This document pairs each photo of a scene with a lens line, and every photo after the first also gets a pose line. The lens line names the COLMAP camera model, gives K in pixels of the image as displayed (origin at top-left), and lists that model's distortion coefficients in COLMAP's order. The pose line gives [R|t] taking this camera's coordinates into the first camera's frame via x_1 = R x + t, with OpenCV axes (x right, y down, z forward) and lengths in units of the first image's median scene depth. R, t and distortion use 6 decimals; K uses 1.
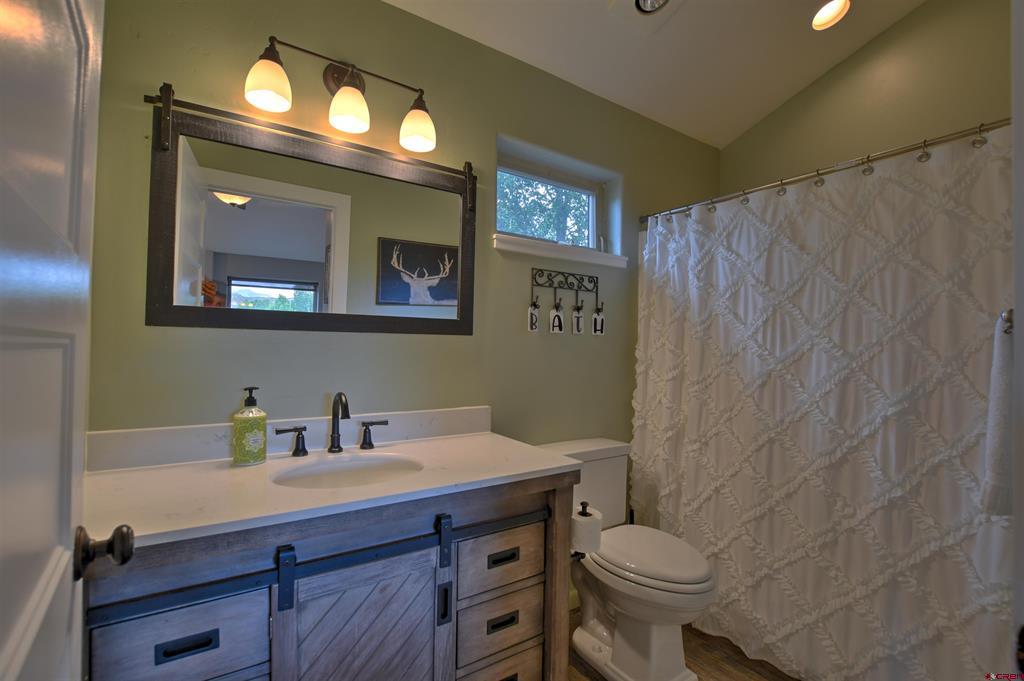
lens RADIAL K [[450.1, 0, 512.5], [0, 450.1, 341.9], [0, 0, 1]] dist [-0.031107, 0.001416]
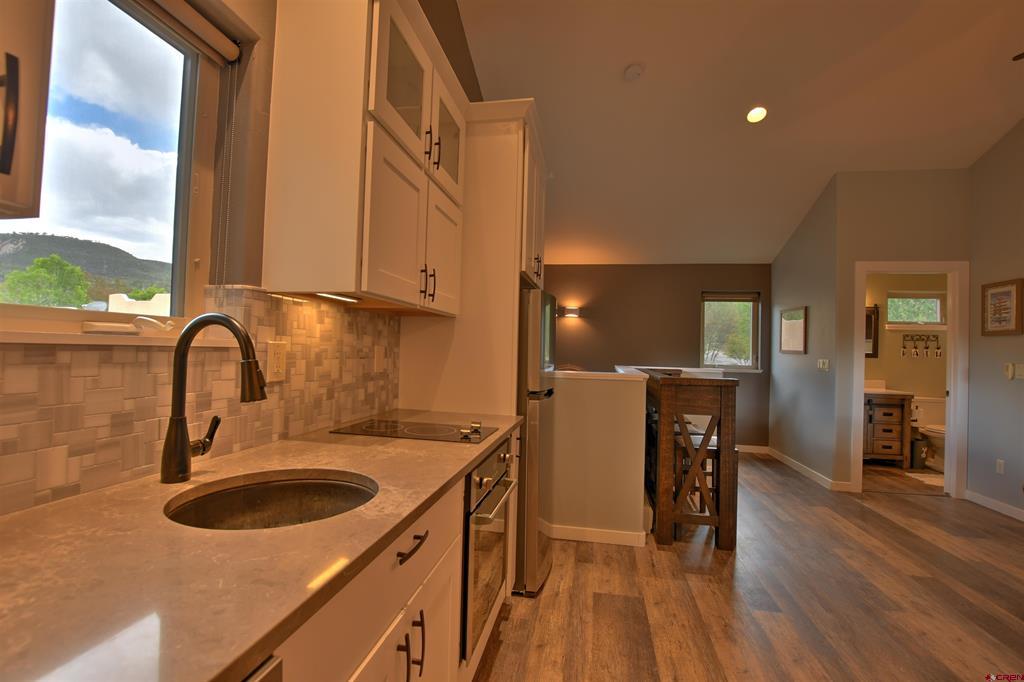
lens RADIAL K [[450.1, 0, 512.5], [0, 450.1, 342.4], [0, 0, 1]] dist [-0.031107, 0.001416]
pose [[0.713887, -0.008501, -0.700209, 0.223359], [-0.006738, 0.999797, -0.019007, -0.043773], [0.700229, 0.018287, 0.713684, -2.715178]]
